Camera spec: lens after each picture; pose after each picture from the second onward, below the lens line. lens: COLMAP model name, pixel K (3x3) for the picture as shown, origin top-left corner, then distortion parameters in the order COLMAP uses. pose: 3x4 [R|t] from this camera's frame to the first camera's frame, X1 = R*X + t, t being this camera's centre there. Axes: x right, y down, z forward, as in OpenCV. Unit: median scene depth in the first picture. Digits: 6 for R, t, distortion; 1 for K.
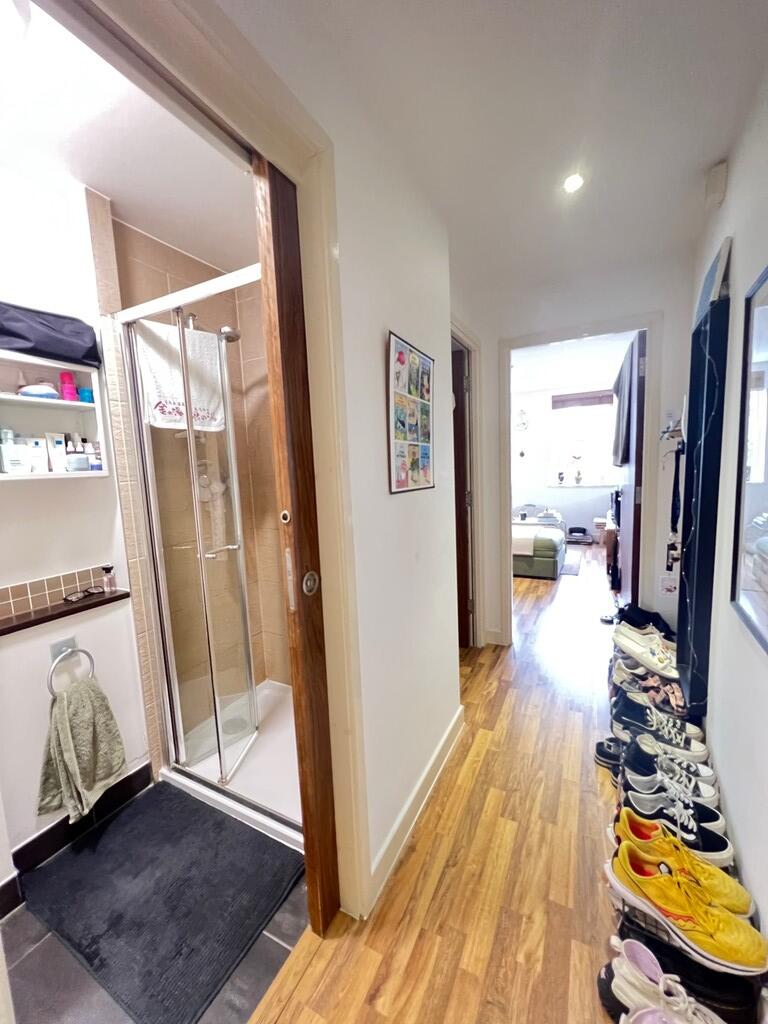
lens RADIAL K [[408.8, 0, 384.9], [0, 408.8, 513.4], [0, 0, 1]] dist [0.001086, -0.000004]
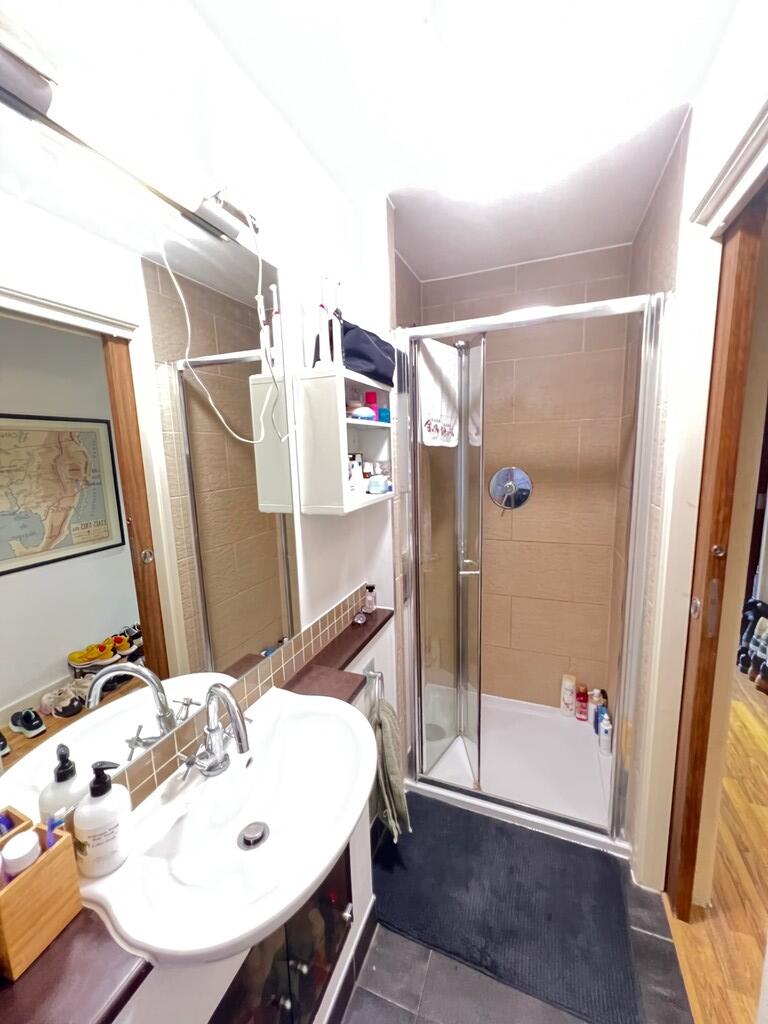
lens RADIAL K [[408.8, 0, 384.6], [0, 408.8, 511.0], [0, 0, 1]] dist [0.001086, -0.000004]
pose [[0.993902, -0.001416, 0.110260, -0.810695], [-0.002469, 0.999381, 0.035092, -0.091457], [-0.110241, -0.035150, 0.993283, 0.022008]]
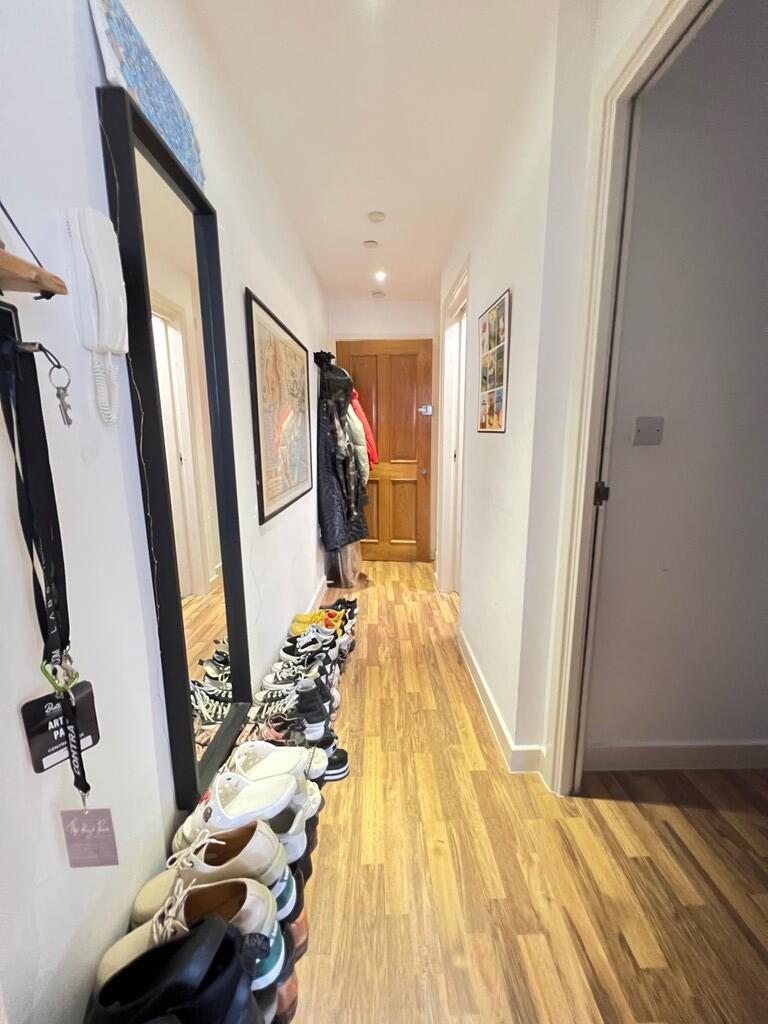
lens RADIAL K [[408.8, 0, 380.7], [0, 408.8, 511.4], [0, 0, 1]] dist [0.001086, -0.000004]
pose [[-0.879606, 0.136473, -0.455707, 0.879804], [-0.007206, 0.954032, 0.299618, -0.182512], [0.475649, 0.266830, -0.838189, 1.830883]]
